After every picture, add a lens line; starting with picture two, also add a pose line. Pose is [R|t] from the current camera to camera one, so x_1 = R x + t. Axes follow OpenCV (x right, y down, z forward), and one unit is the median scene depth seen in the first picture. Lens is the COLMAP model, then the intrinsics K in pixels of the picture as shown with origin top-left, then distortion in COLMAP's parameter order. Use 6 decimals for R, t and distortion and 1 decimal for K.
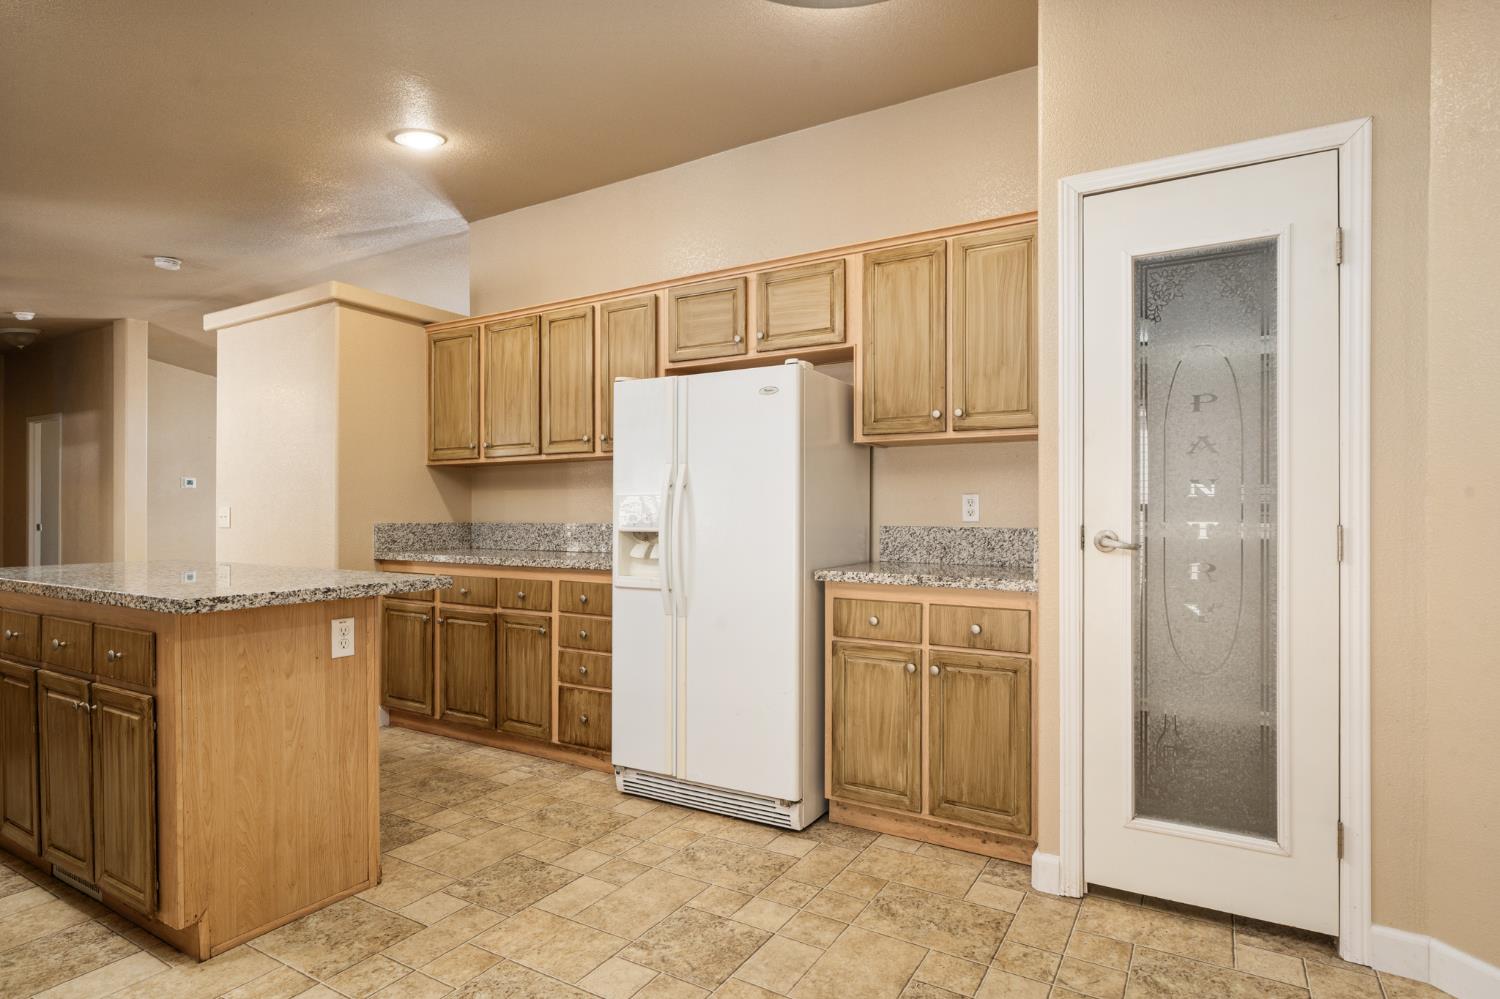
lens RADIAL K [[798.2, 0, 754.9], [0, 798.2, 510.6], [0, 0, 1]] dist [-0.004446, 0.003561]
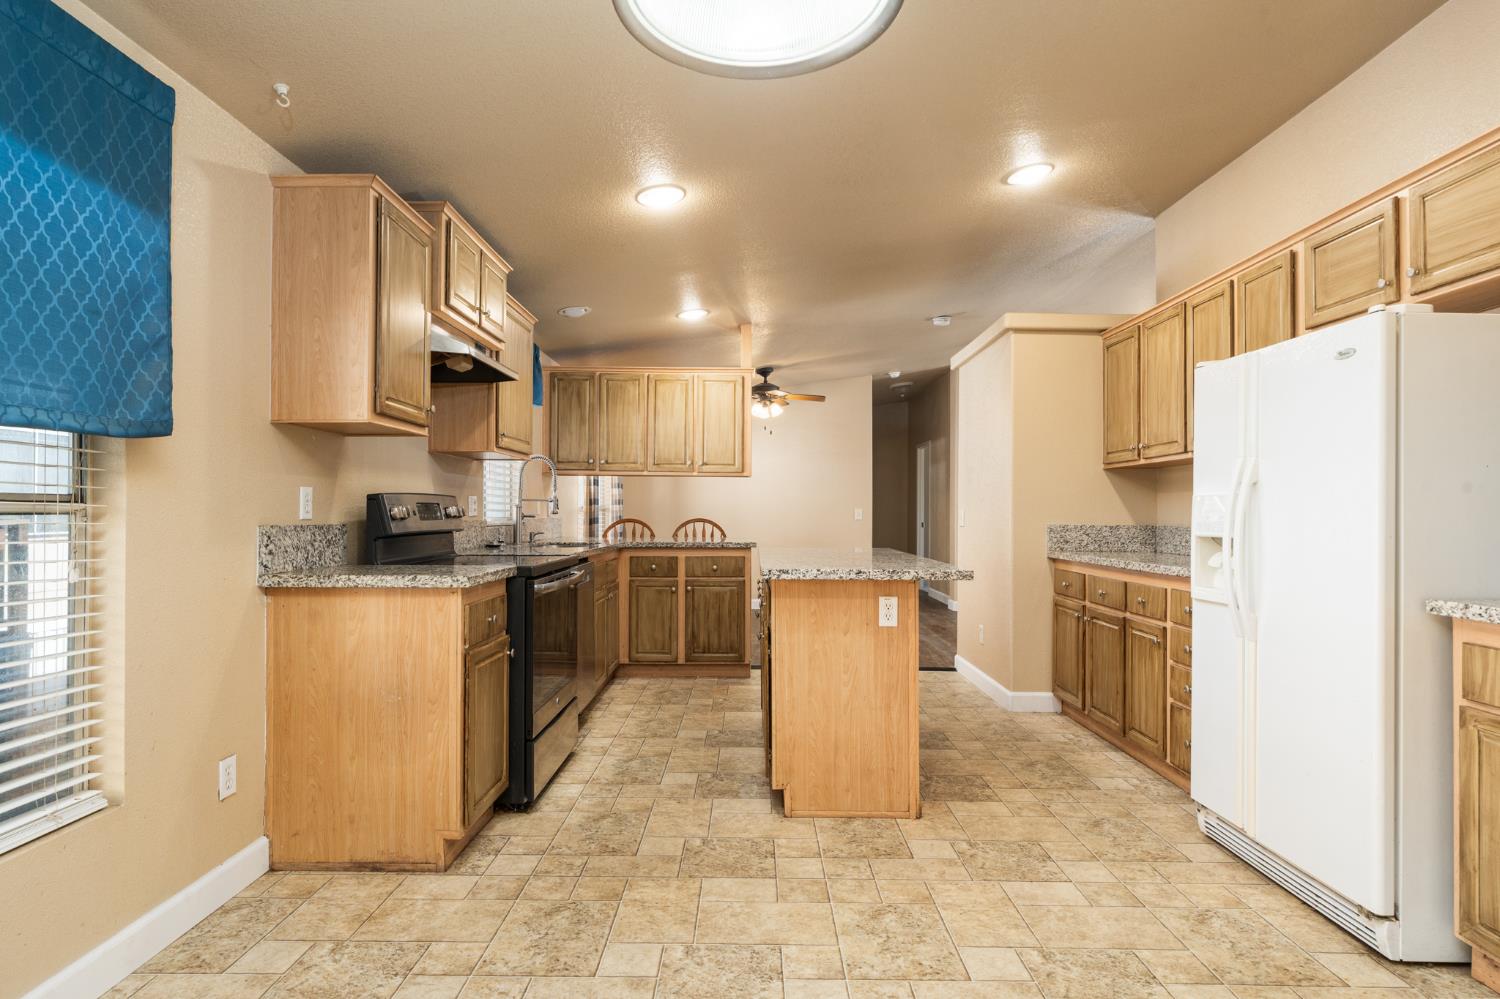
lens RADIAL K [[798.2, 0, 742.5], [0, 798.2, 507.9], [0, 0, 1]] dist [-0.004446, 0.003561]
pose [[0.502168, -0.001611, -0.864769, 0.360714], [-0.005984, 0.999968, -0.005338, 0.002163], [0.864749, 0.007855, 0.502142, 0.124845]]
